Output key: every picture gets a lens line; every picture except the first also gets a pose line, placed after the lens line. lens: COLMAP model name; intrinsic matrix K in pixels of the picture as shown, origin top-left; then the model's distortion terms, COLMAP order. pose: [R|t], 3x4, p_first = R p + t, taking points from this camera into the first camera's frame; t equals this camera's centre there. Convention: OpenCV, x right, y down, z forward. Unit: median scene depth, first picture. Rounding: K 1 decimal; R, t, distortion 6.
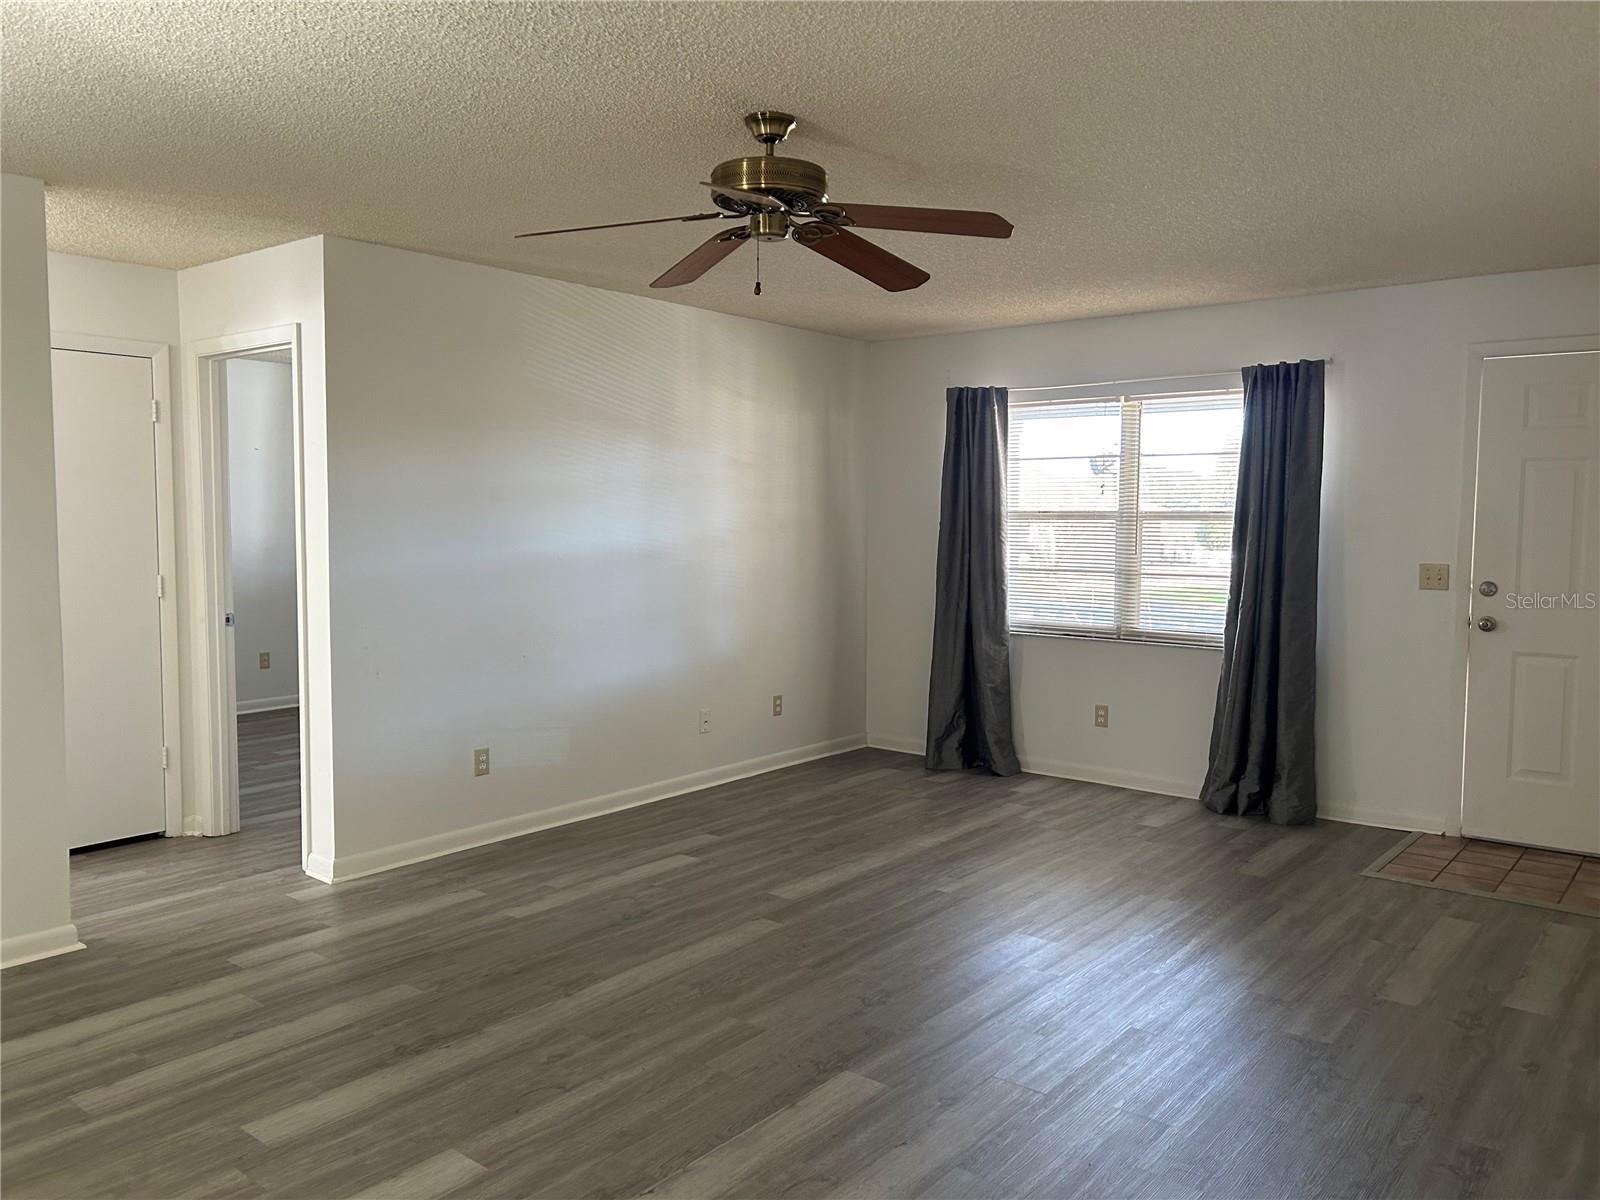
lens RADIAL K [[1201.3, 0, 800.7], [0, 1201.3, 596.8], [0, 0, 1]] dist [0.053355, -0.070971]
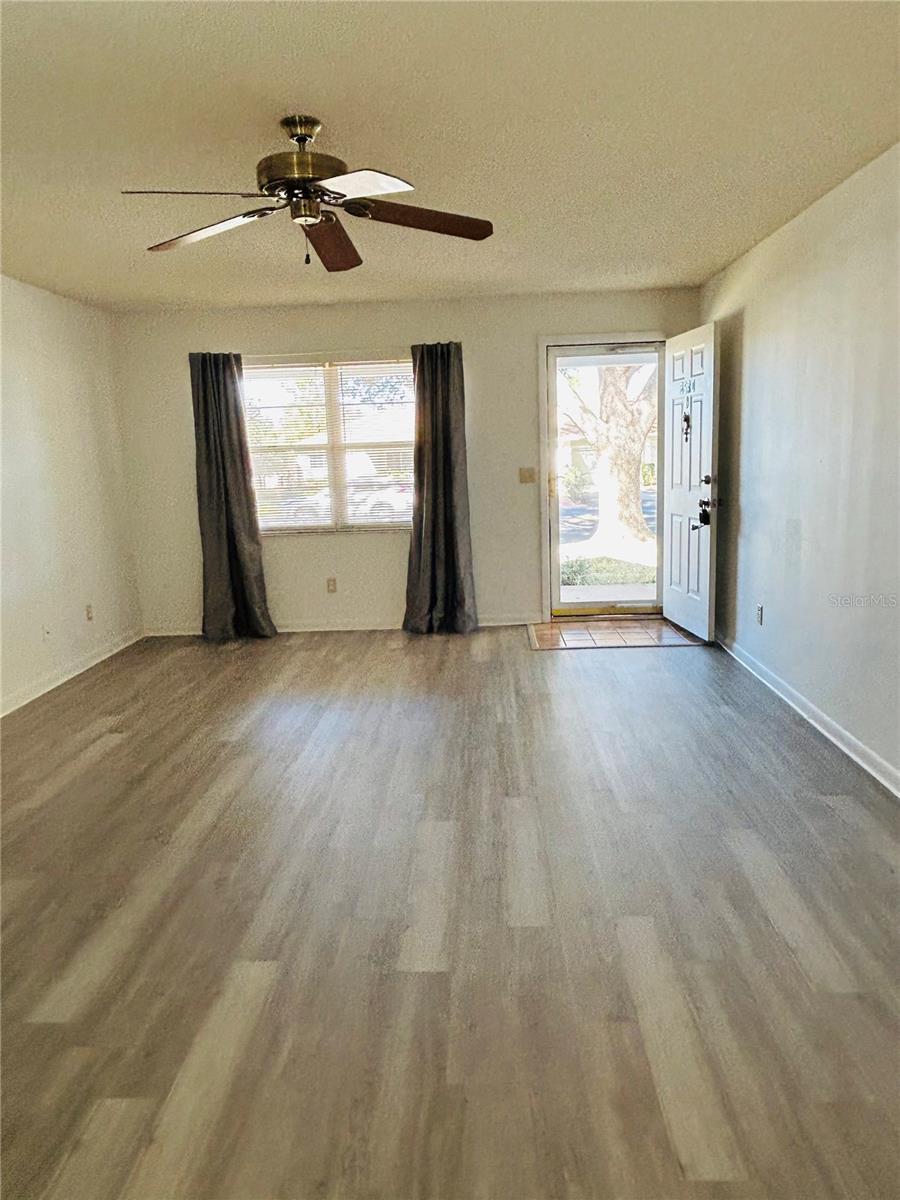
lens RADIAL K [[845.3, 0, 453.4], [0, 845.3, 602.3], [0, 0, 1]] dist [0.007397, -0.026482]
pose [[0.797024, -0.141261, 0.587195, -0.355899], [0.082188, 0.988586, 0.126265, 0.002207], [-0.598329, -0.052376, 0.799536, 0.124099]]
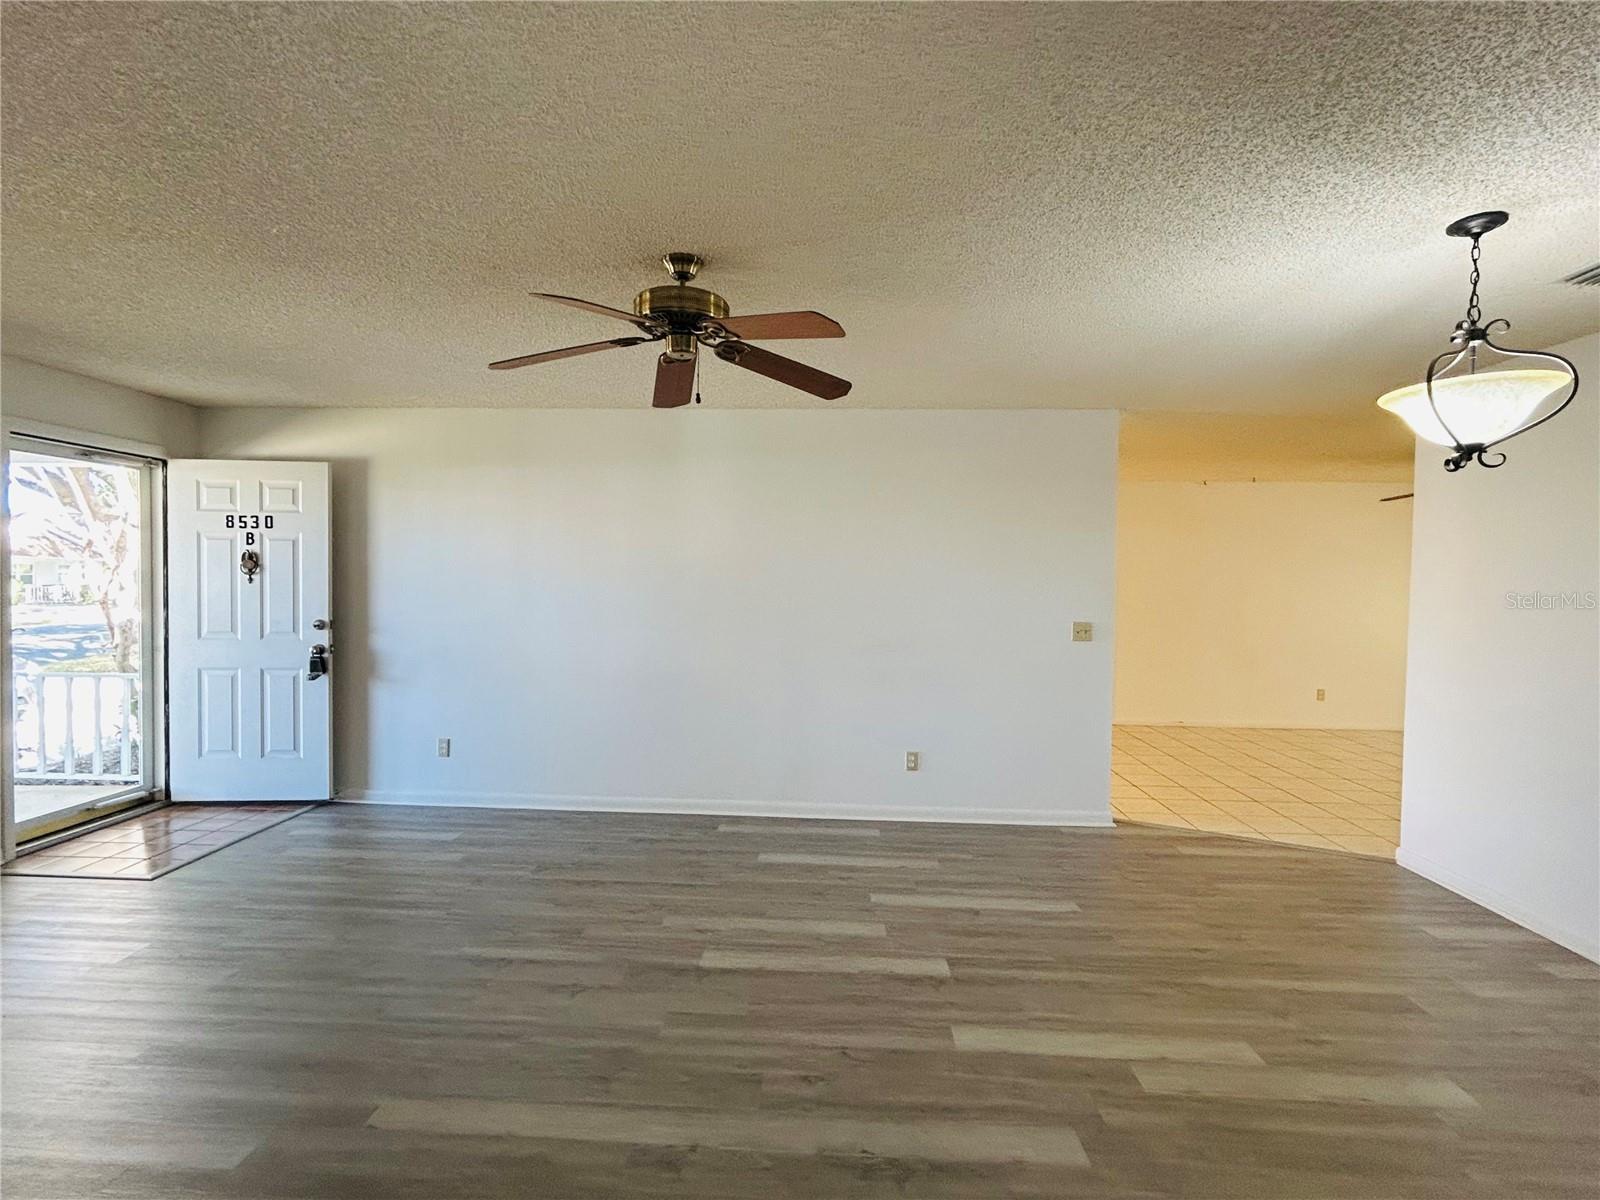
lens RADIAL K [[784.8, 0, 791.1], [0, 784.8, 596.4], [0, 0, 1]] dist [-0.006002, 0.003540]
pose [[-0.586848, -0.031515, 0.809083, -0.551227], [0.042385, 0.996677, 0.069565, -0.075767], [-0.808587, 0.075117, -0.583562, 1.025706]]
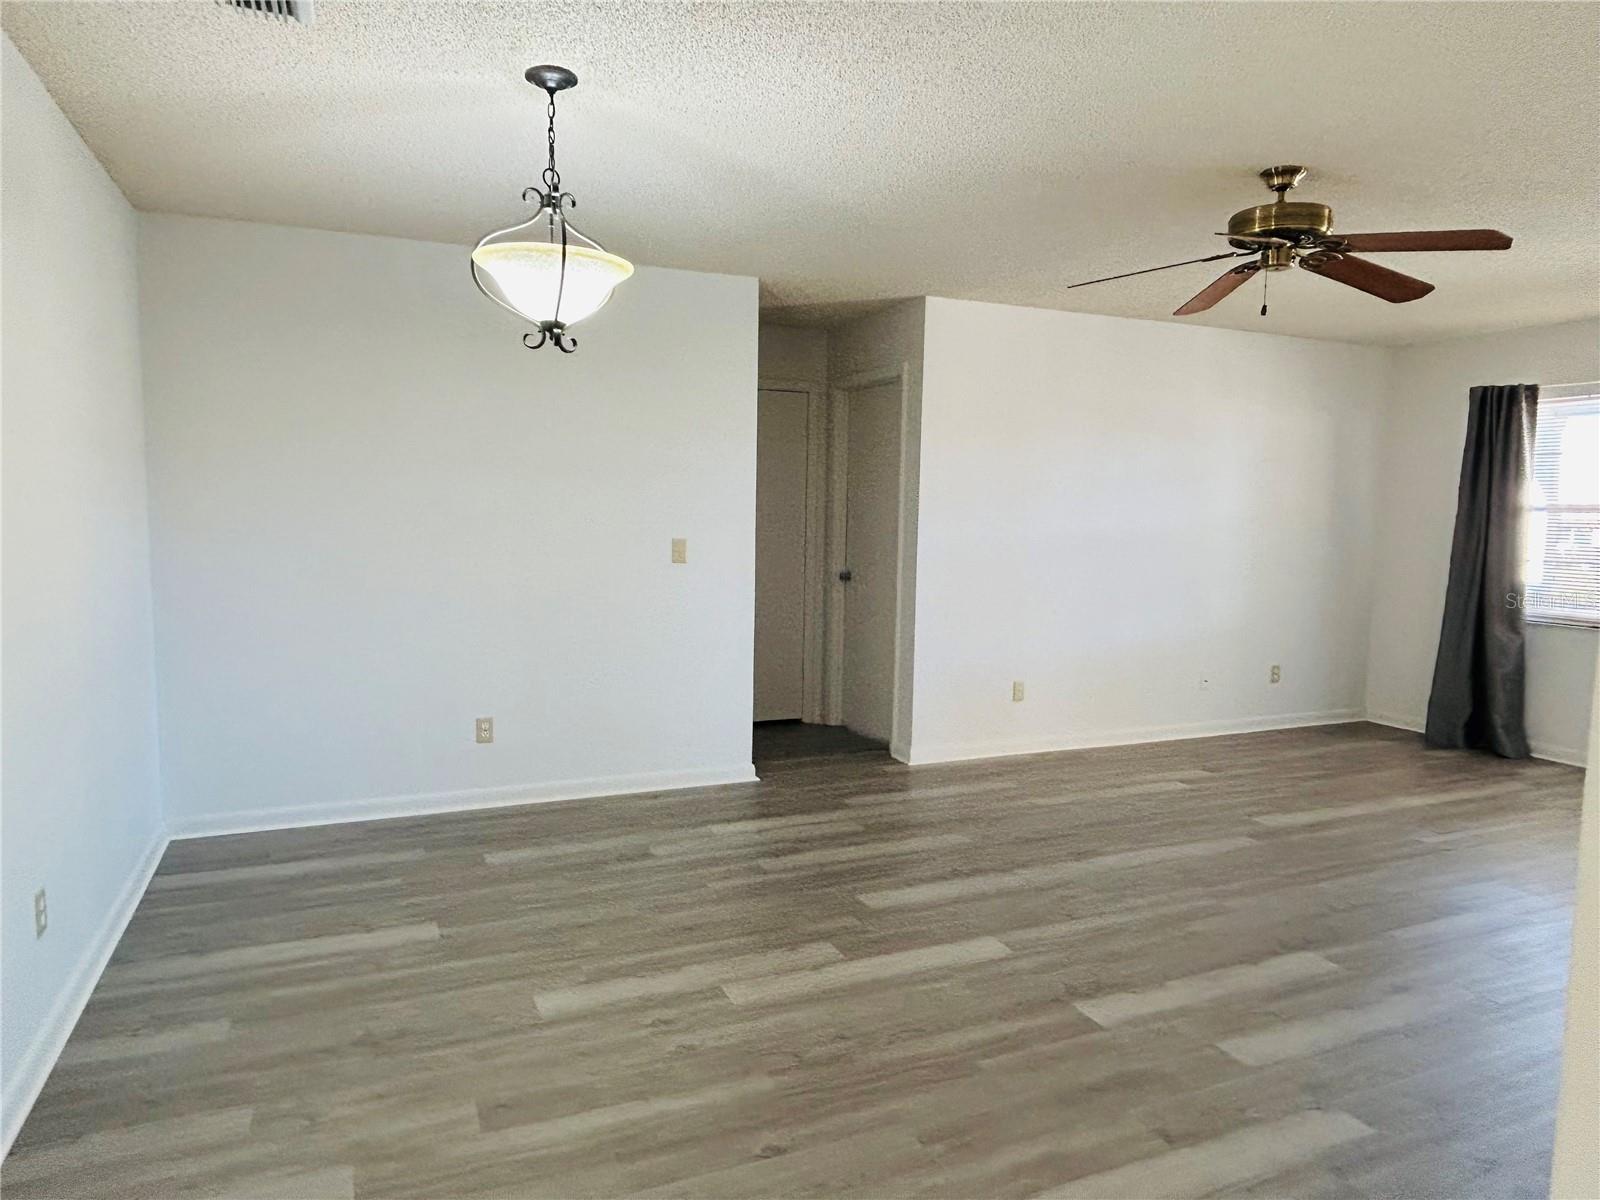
lens RADIAL K [[1019.3, 0, 784.5], [0, 1019.3, 601.4], [0, 0, 1]] dist [0.001854, -0.007133]
pose [[0.884474, 0.052390, -0.463639, 0.021414], [-0.044508, 0.998618, 0.027935, 0.024630], [0.464462, -0.004073, 0.885584, -0.110867]]
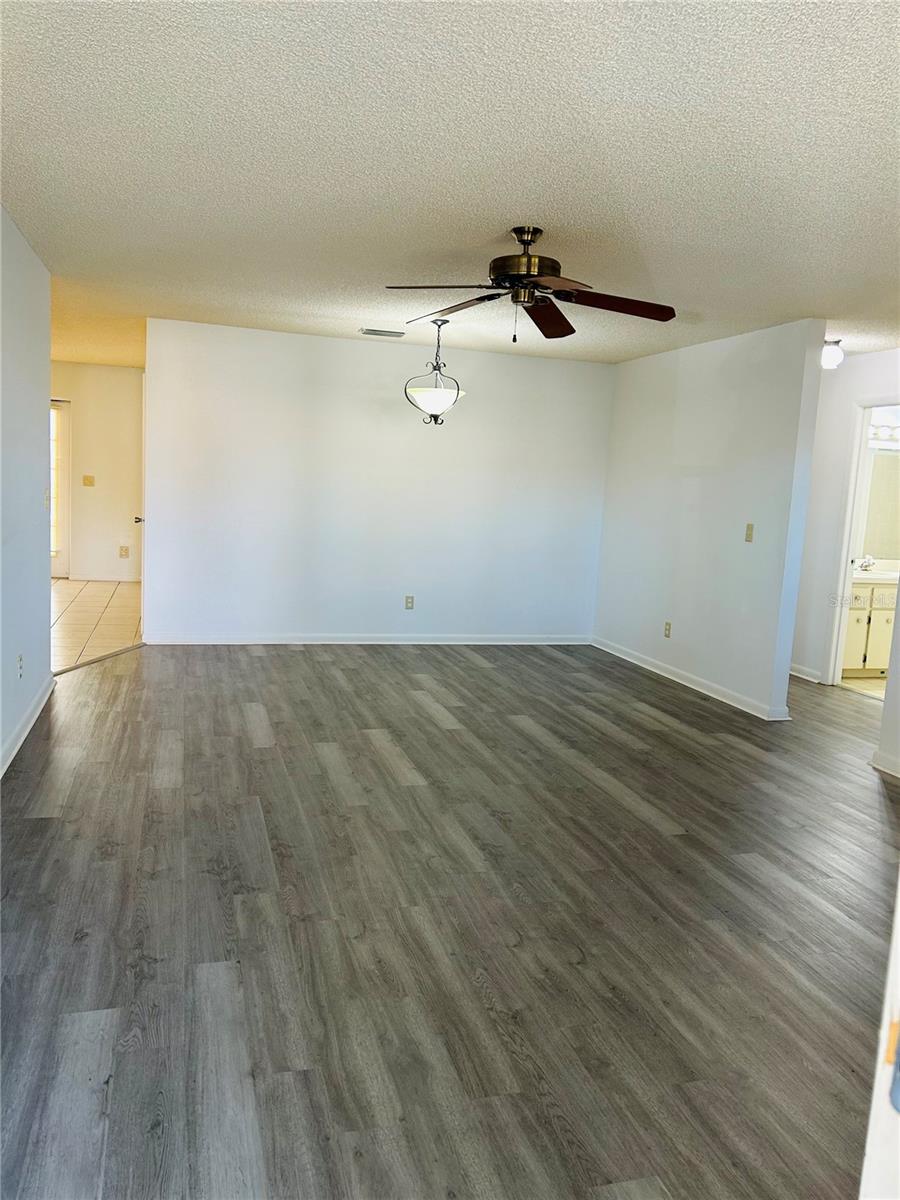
lens RADIAL K [[900.9, 0, 442.9], [0, 900.9, 593.5], [0, 0, 1]] dist [0.053355, -0.070971]
pose [[-0.573802, 0.066984, -0.816250, 0.787255], [-0.115717, 0.980021, 0.161769, -0.072986], [0.810778, 0.187277, -0.554587, 1.227493]]
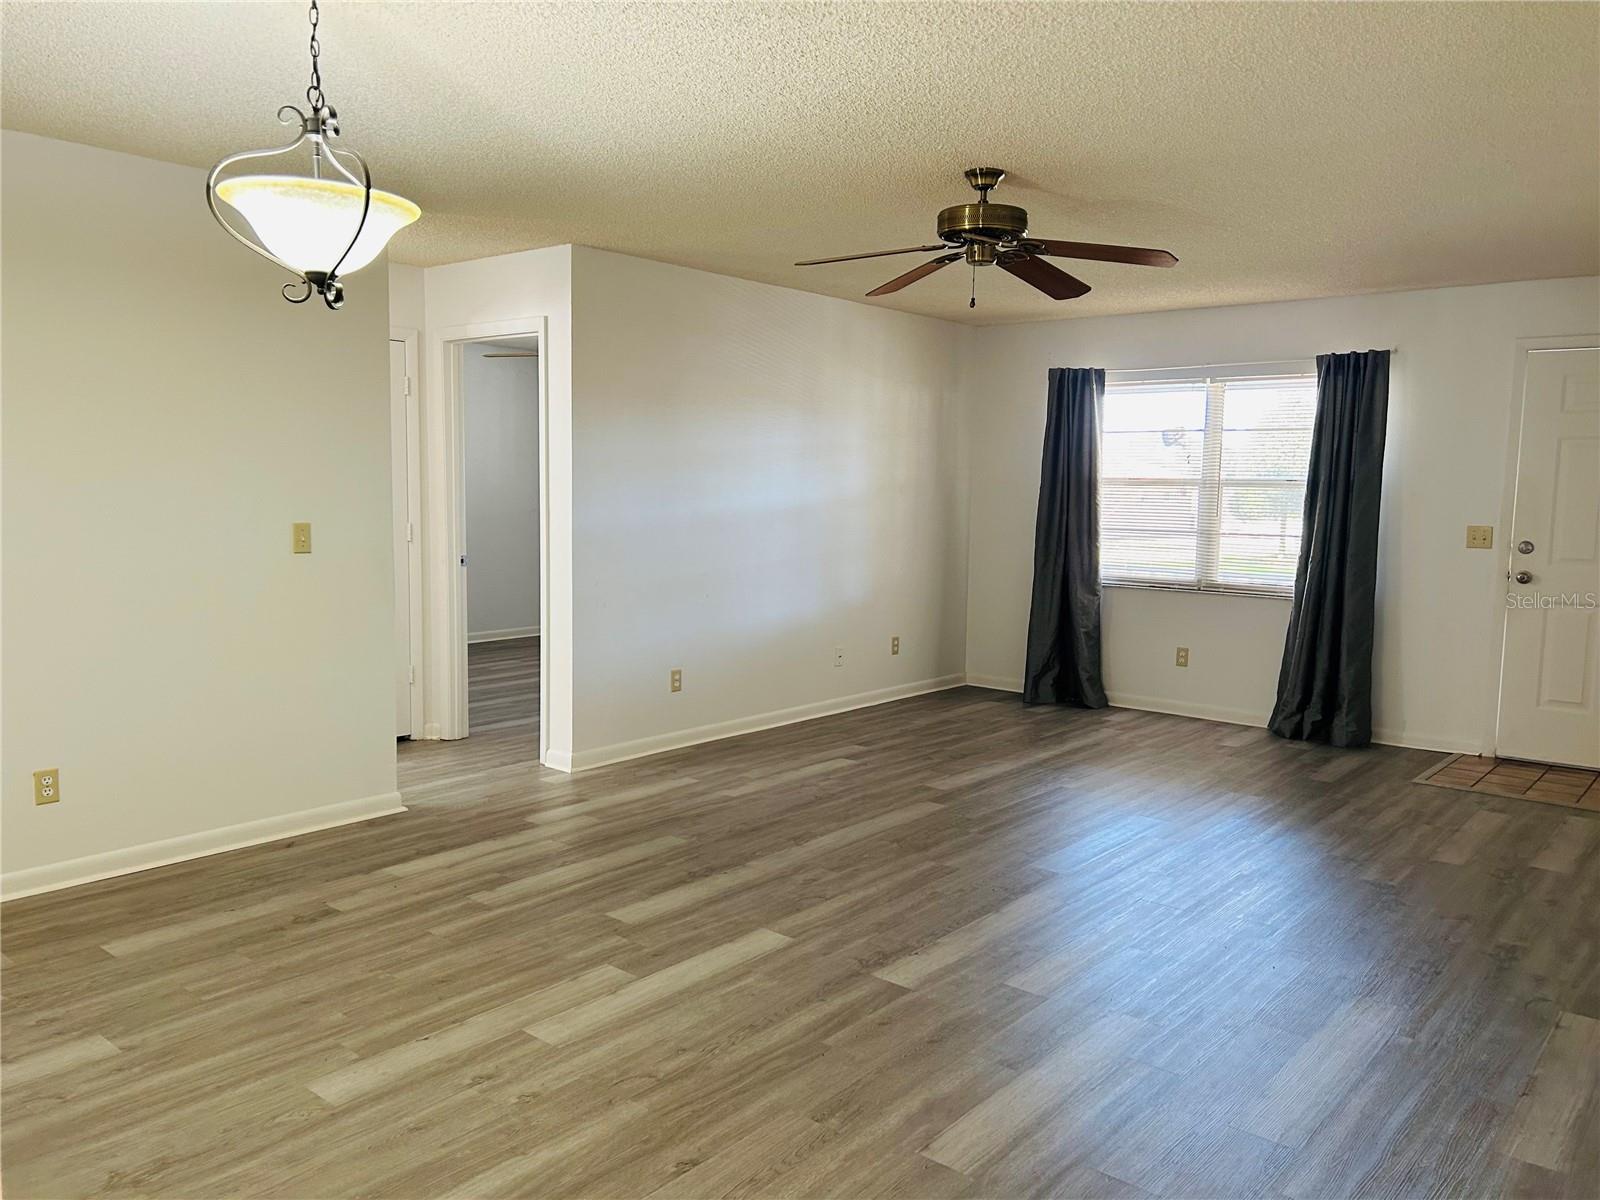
lens RADIAL K [[1201.3, 0, 796.7], [0, 1201.3, 603.7], [0, 0, 1]] dist [0.053355, -0.070971]
pose [[0.999706, 0.013428, -0.020198, -0.142622], [-0.012773, 0.999399, 0.032224, 0.023007], [0.020619, -0.031957, 0.999277, -0.237409]]
